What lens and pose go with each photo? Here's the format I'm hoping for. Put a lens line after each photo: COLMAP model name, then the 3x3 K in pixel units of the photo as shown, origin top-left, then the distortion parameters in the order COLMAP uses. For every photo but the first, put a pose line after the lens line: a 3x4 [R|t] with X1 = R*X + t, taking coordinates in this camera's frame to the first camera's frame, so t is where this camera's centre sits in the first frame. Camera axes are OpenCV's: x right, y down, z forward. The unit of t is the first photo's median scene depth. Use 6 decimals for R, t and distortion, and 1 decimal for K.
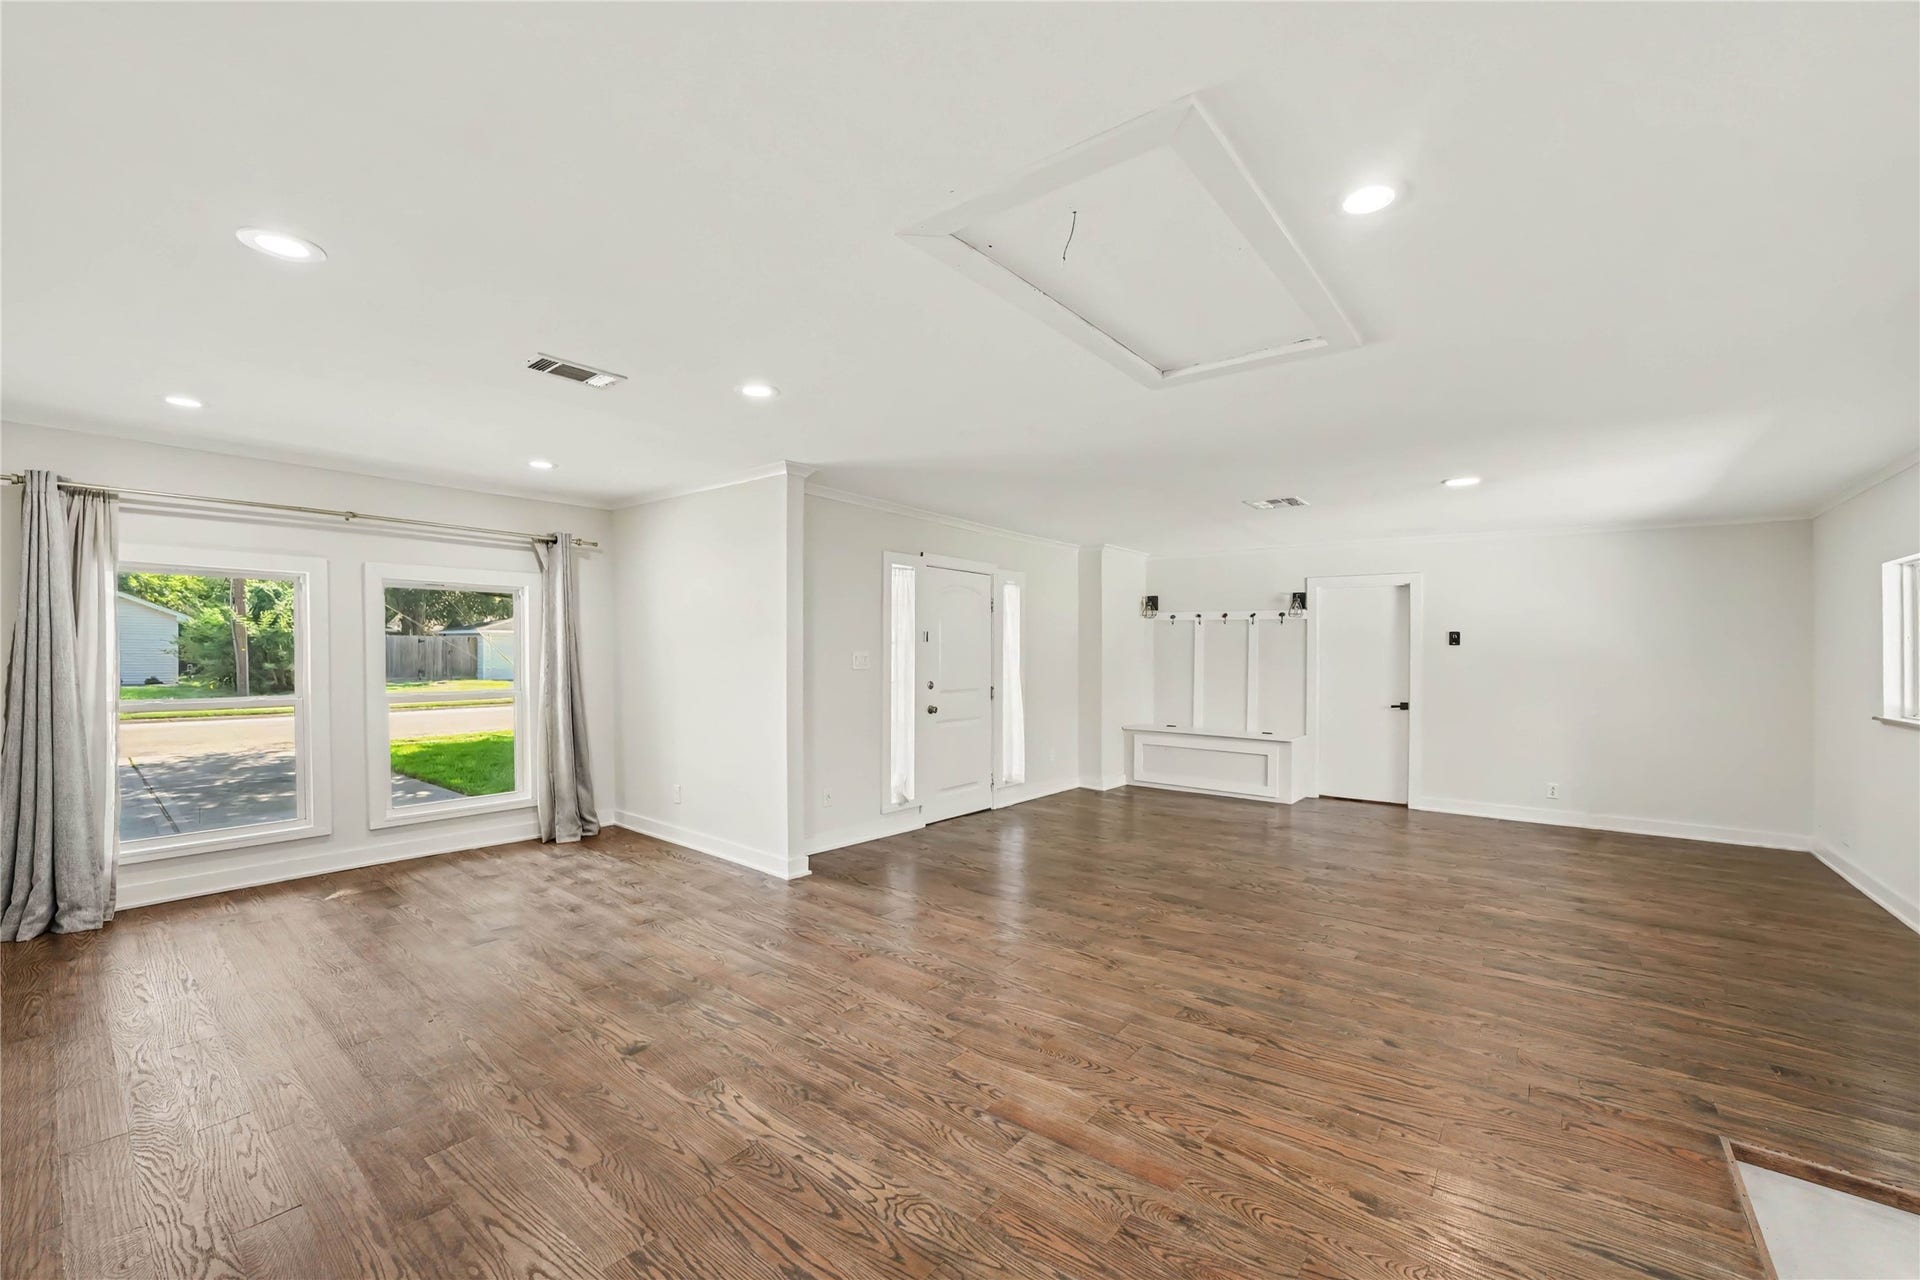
lens RADIAL K [[744.7, 0, 970.8], [0, 744.7, 653.2], [0, 0, 1]] dist [-0.013465, 0.001207]
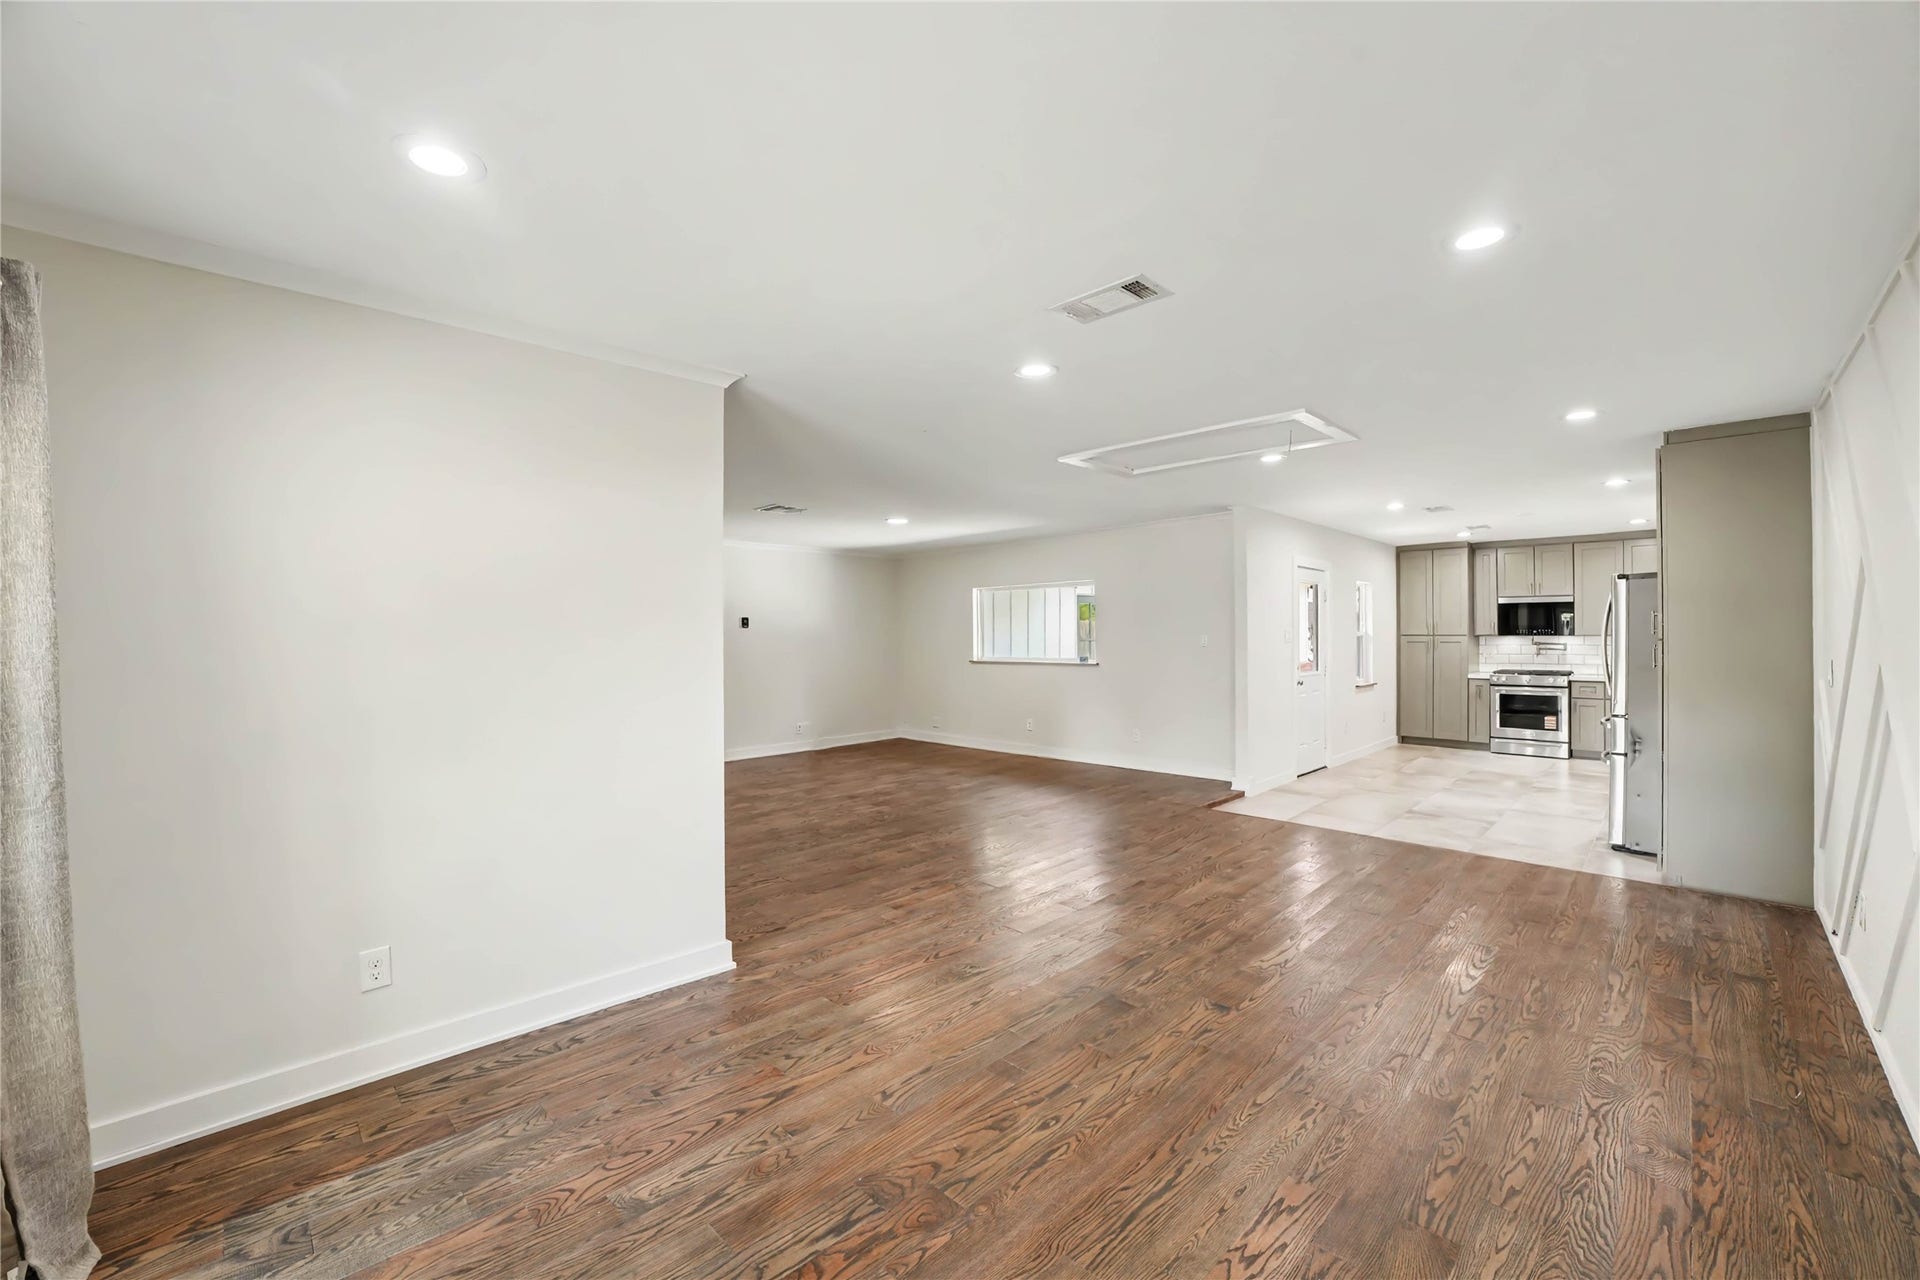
lens RADIAL K [[744.7, 0, 967.3], [0, 744.7, 642.9], [0, 0, 1]] dist [-0.013465, 0.001207]
pose [[0.112581, -0.007143, 0.993617, -1.506289], [-0.009418, 0.999922, 0.008255, 0.002315], [-0.993598, -0.010288, 0.112505, 1.207453]]
